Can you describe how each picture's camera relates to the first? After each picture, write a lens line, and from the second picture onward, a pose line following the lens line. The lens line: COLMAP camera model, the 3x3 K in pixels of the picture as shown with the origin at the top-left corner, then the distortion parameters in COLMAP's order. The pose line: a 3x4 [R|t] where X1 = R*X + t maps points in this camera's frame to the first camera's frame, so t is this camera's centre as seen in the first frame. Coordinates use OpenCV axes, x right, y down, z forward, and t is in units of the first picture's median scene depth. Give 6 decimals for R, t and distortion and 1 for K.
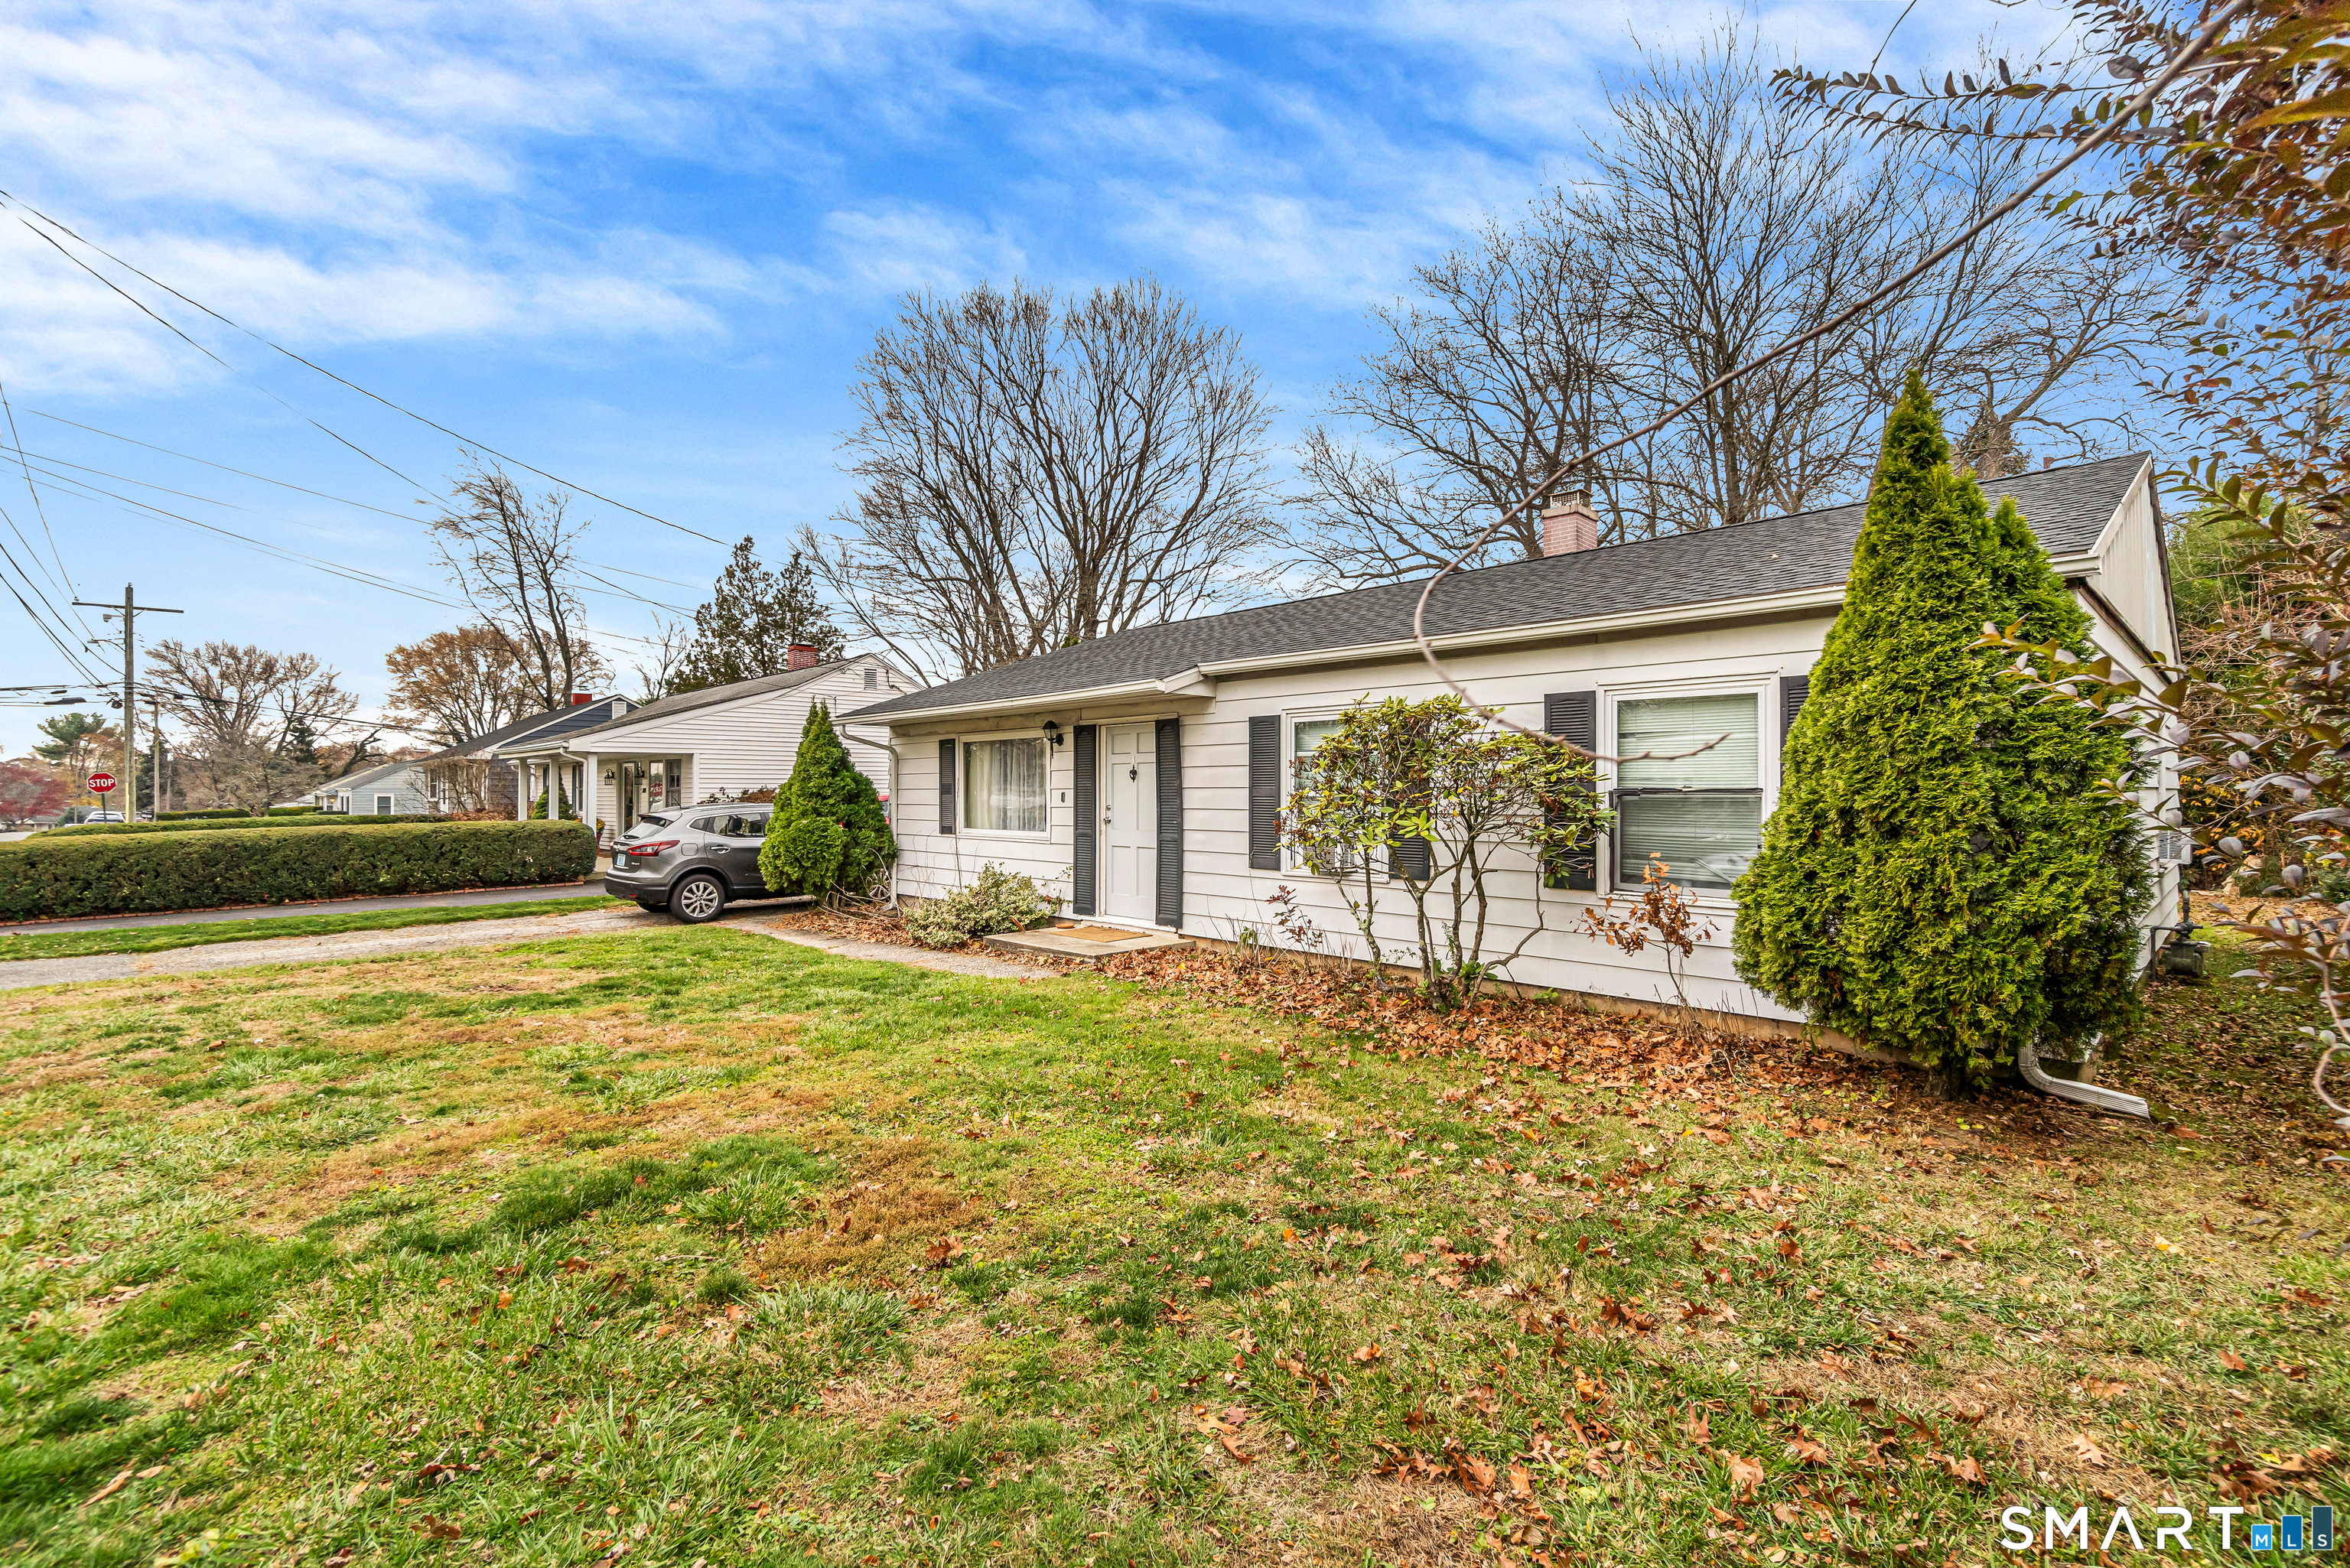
lens RADIAL K [[1036.3, 0, 1172.4], [0, 1036.3, 793.2], [0, 0, 1]] dist [-0.002095, -0.000587]
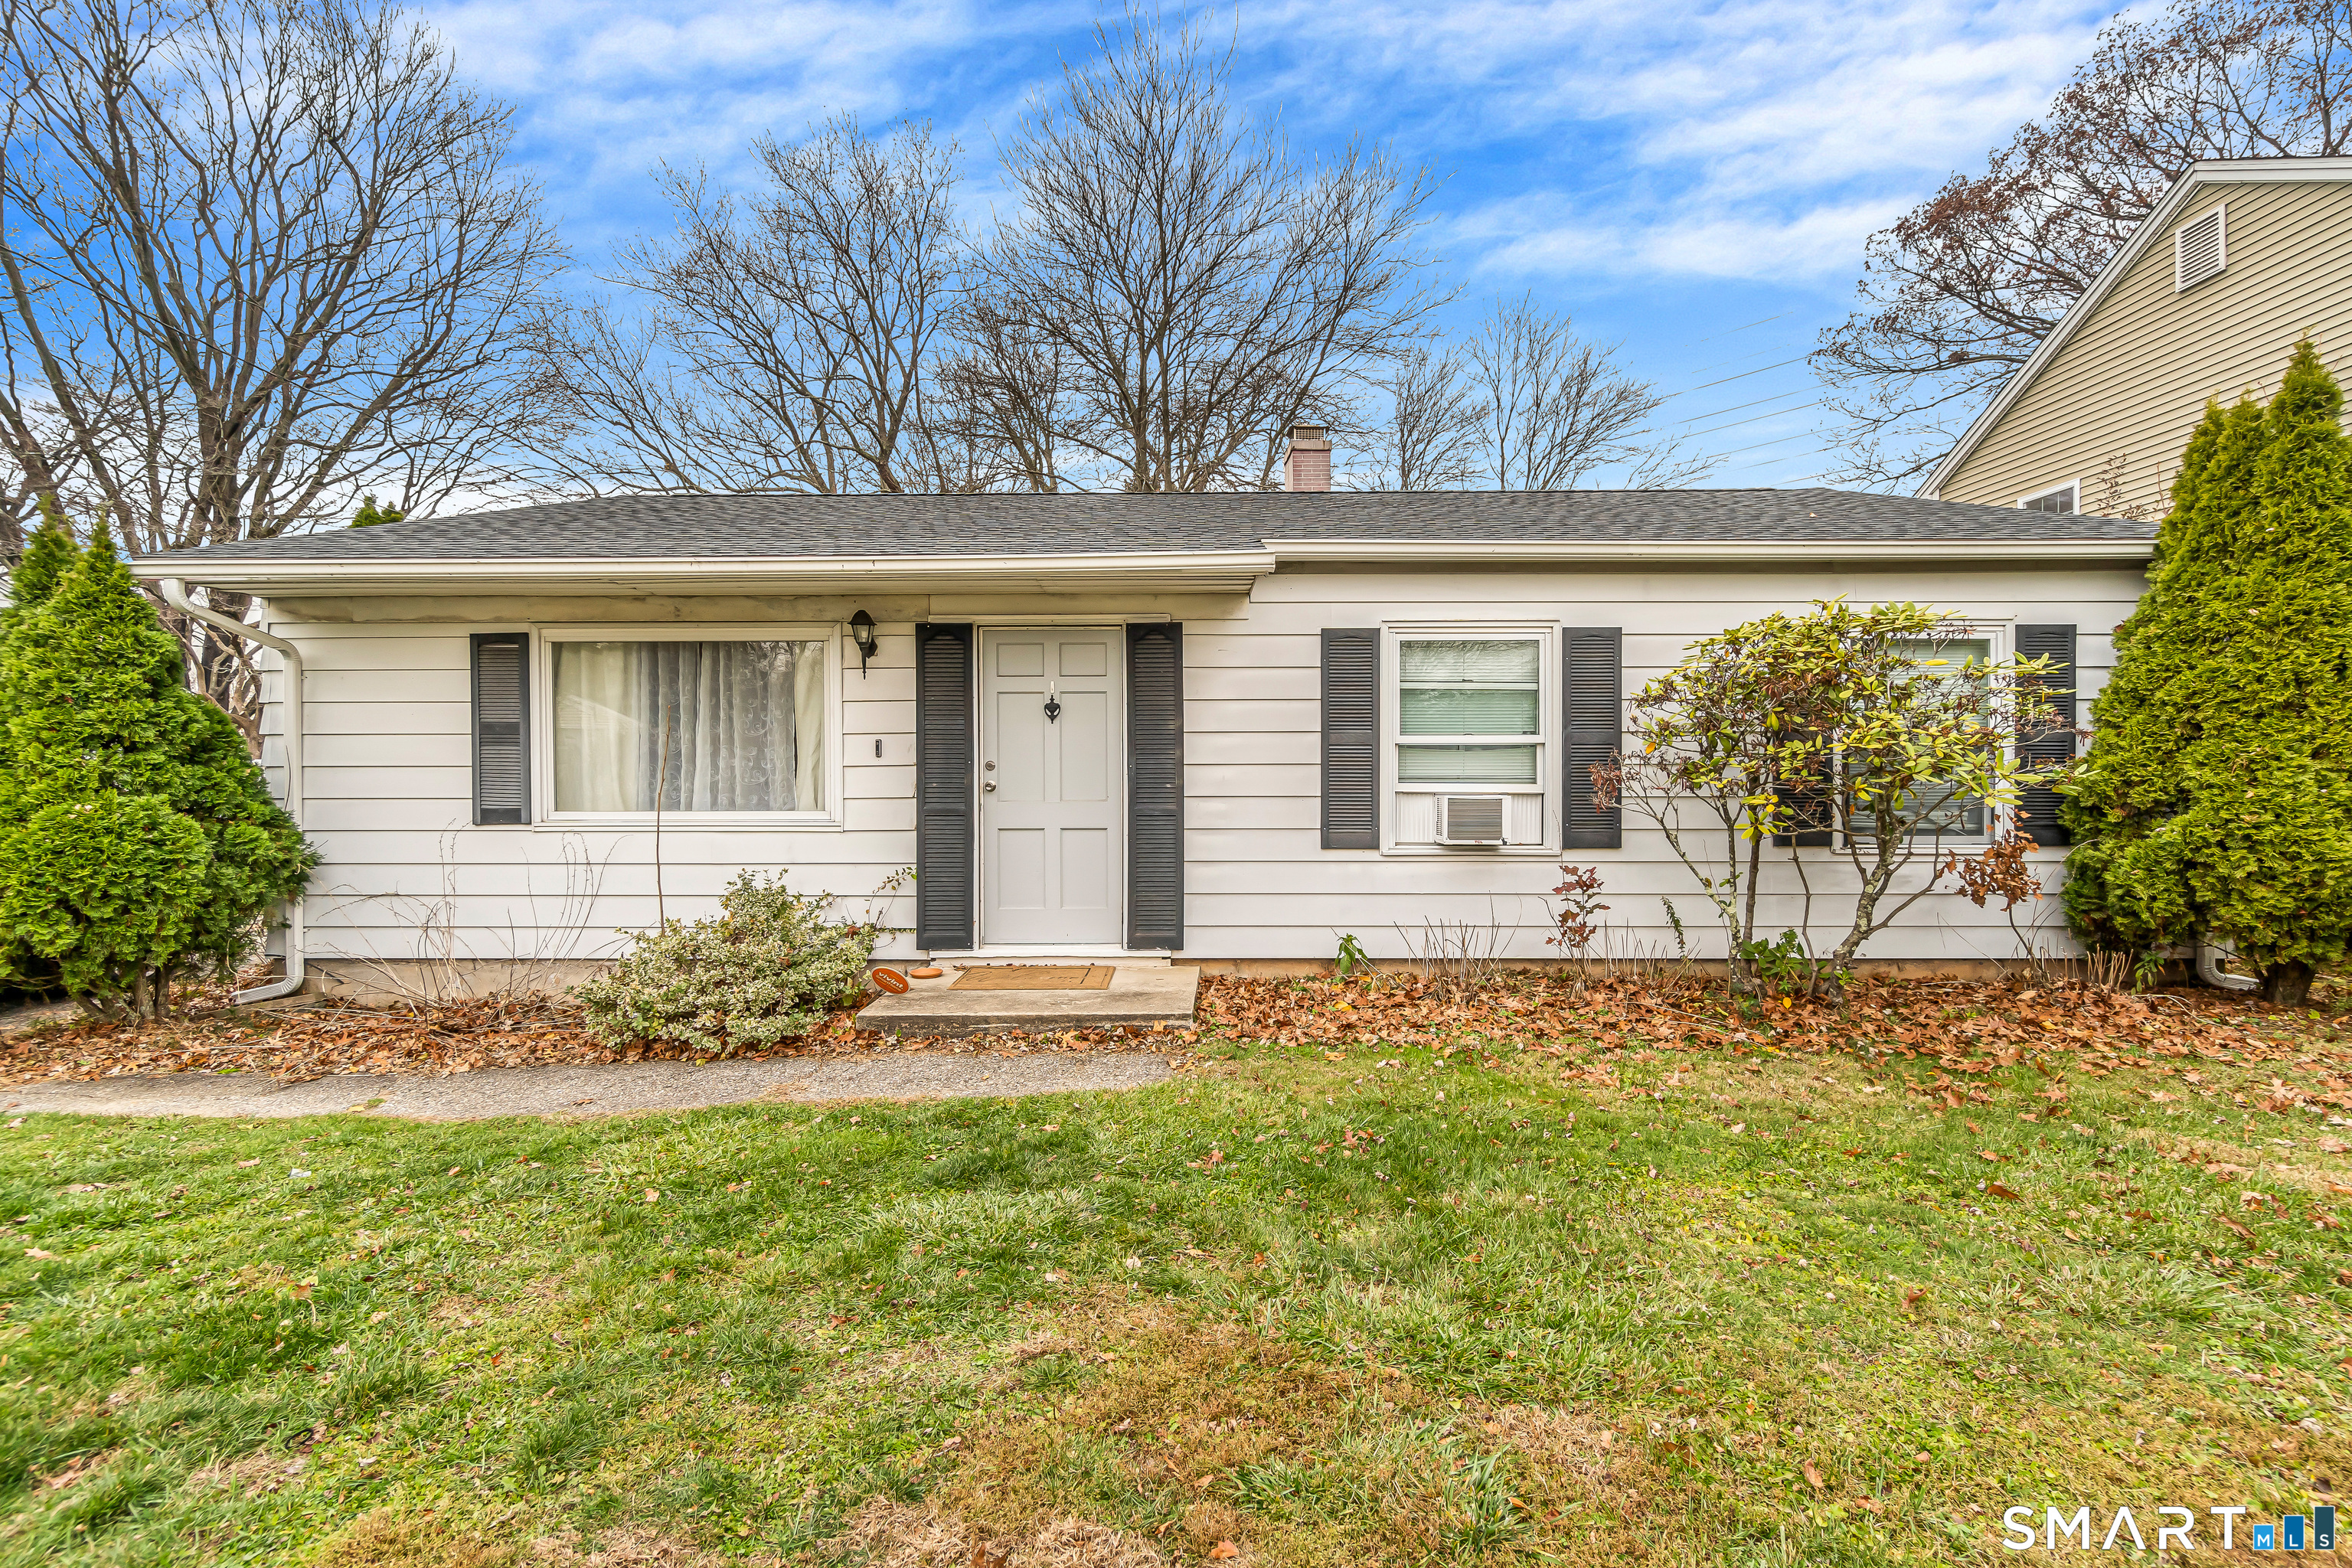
lens RADIAL K [[1037.2, 0, 1176.0], [0, 1037.2, 775.8], [0, 0, 1]] dist [-0.002095, -0.000587]
pose [[0.695555, -0.008670, 0.718420, -0.418800], [0.001765, 0.999945, 0.010359, 0.014003], [-0.718470, -0.005937, 0.695532, 0.505226]]
